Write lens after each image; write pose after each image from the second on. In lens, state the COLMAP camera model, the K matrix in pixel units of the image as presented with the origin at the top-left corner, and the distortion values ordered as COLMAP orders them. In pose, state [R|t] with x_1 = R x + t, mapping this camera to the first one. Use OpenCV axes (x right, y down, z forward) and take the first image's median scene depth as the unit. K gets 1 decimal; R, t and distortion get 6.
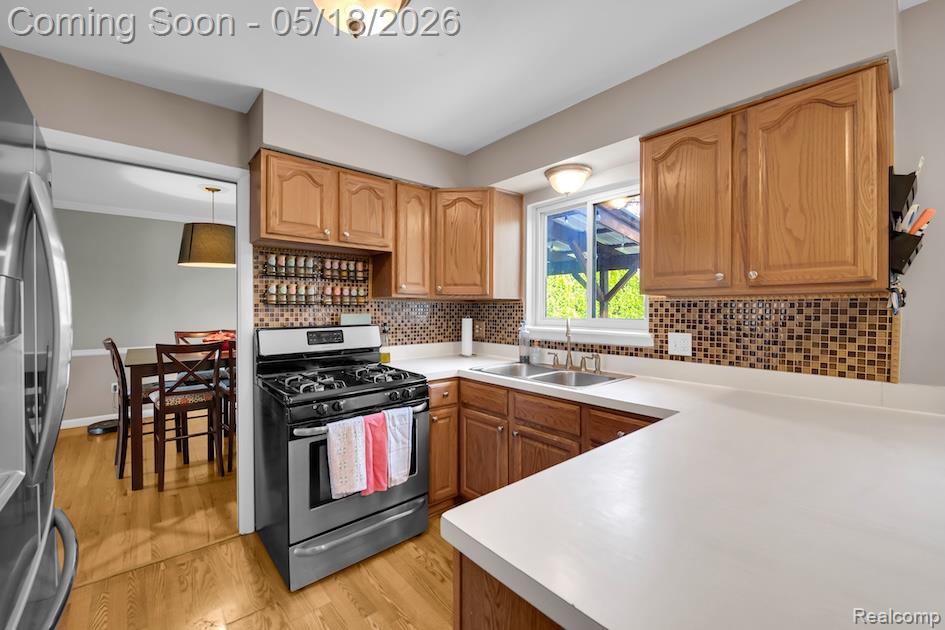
lens RADIAL K [[387.4, 0, 465.7], [0, 387.4, 311.5], [0, 0, 1]] dist [-0.008319, -0.001210]
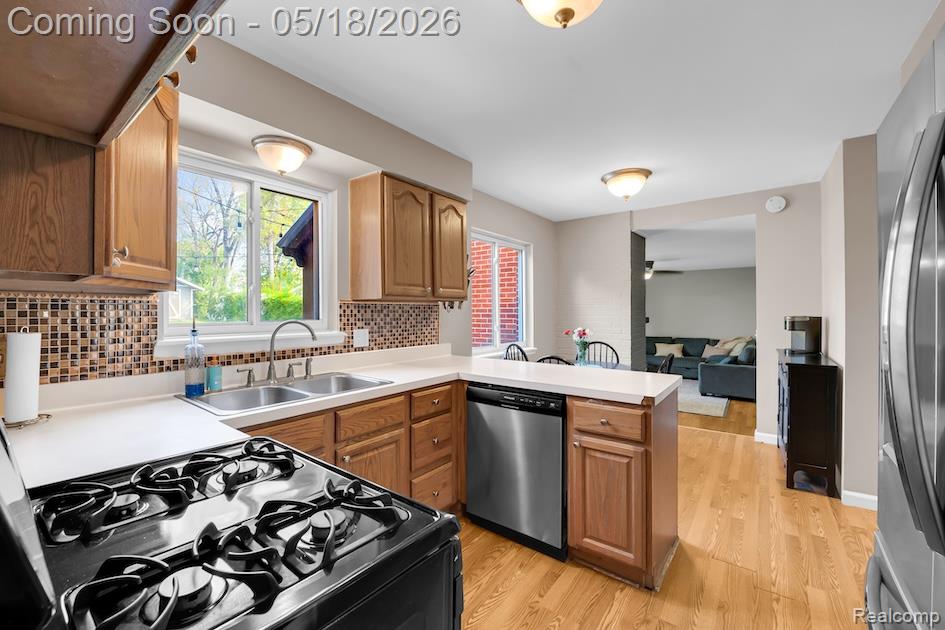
lens RADIAL K [[387.4, 0, 464.9], [0, 387.4, 311.4], [0, 0, 1]] dist [-0.008319, -0.001210]
pose [[-0.203107, -0.002164, 0.979154, -0.636063], [0.009492, 0.999946, 0.004178, -0.003782], [-0.979110, 0.010143, -0.203076, 0.784219]]
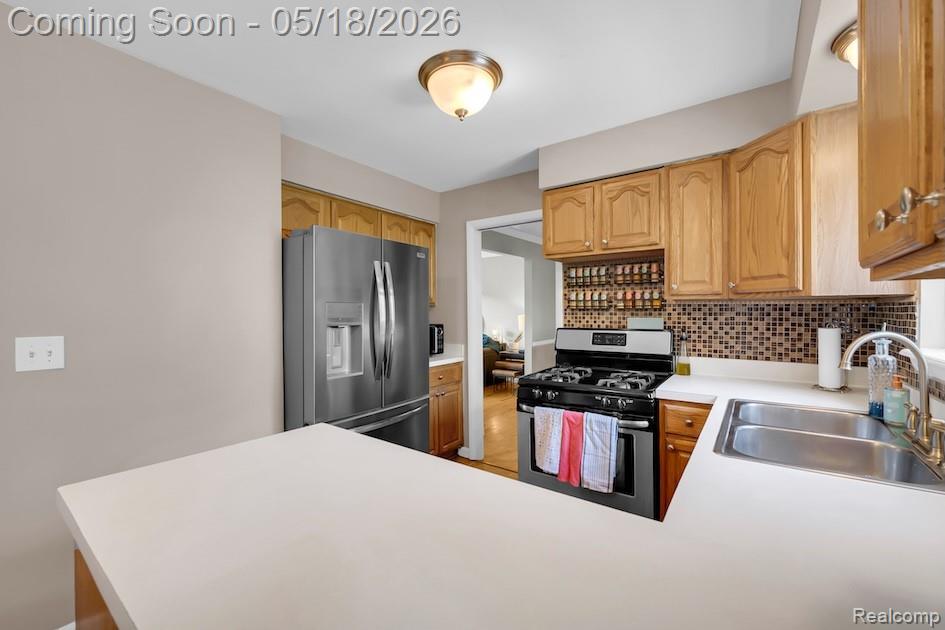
lens RADIAL K [[387.4, 0, 470.9], [0, 387.4, 312.6], [0, 0, 1]] dist [-0.008319, -0.001210]
pose [[0.233002, 0.000649, -0.972476, 0.597586], [-0.004013, 0.999992, -0.000294, -0.005674], [0.972468, 0.003971, 0.233003, 0.383917]]
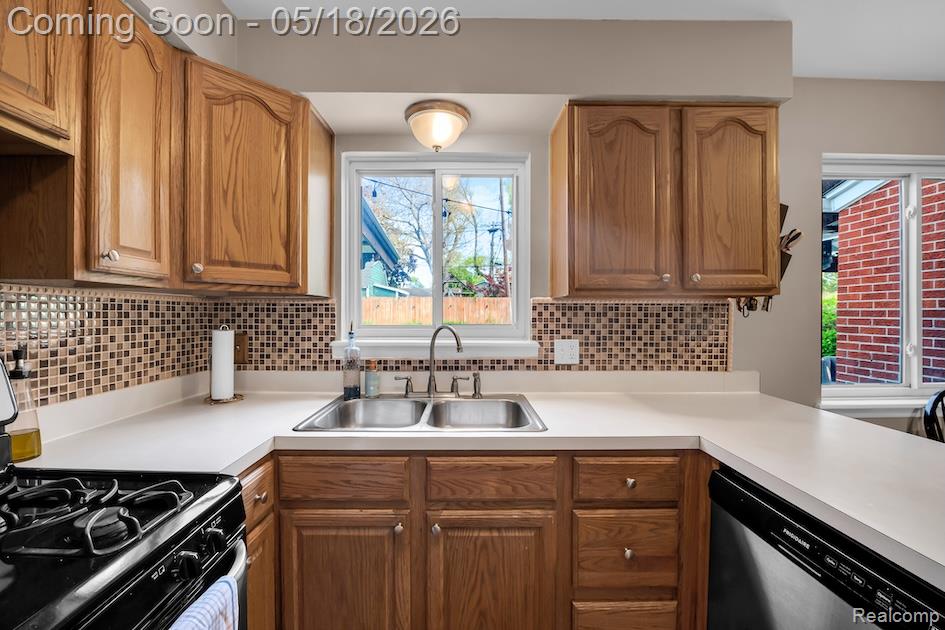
lens RADIAL K [[387.4, 0, 463.0], [0, 387.4, 315.6], [0, 0, 1]] dist [-0.008319, -0.001210]
pose [[0.645743, -0.005875, 0.763532, -0.243064], [0.005158, 0.999981, 0.003333, -0.003235], [-0.763537, 0.001786, 0.645761, 0.512171]]
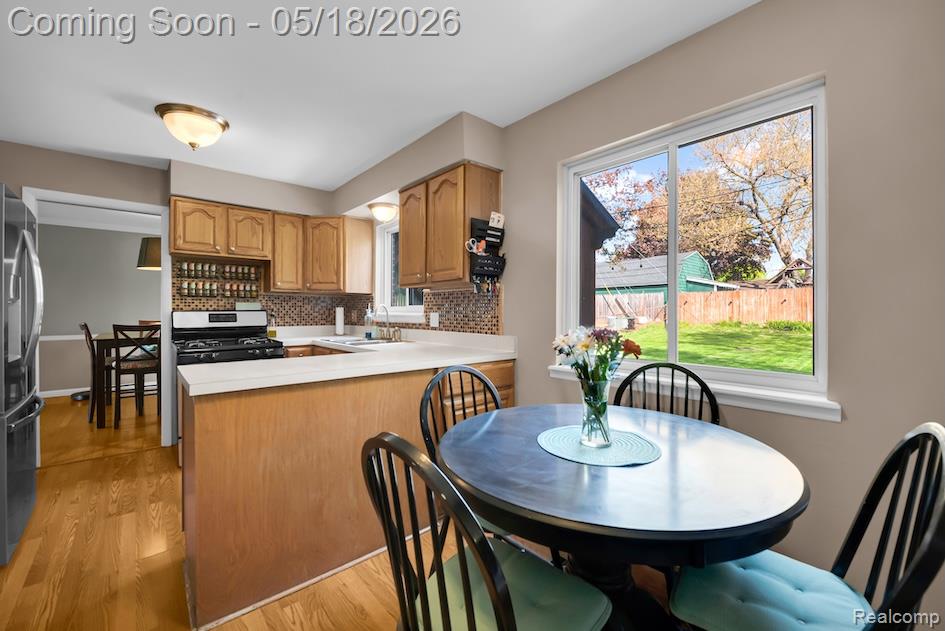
lens RADIAL K [[387.4, 0, 463.0], [0, 387.4, 312.8], [0, 0, 1]] dist [-0.008319, -0.001210]
pose [[0.999997, 0.000534, -0.002509, 0.571346], [-0.000541, 0.999996, -0.002890, 0.051221], [0.002507, 0.002891, 0.999993, -0.487981]]
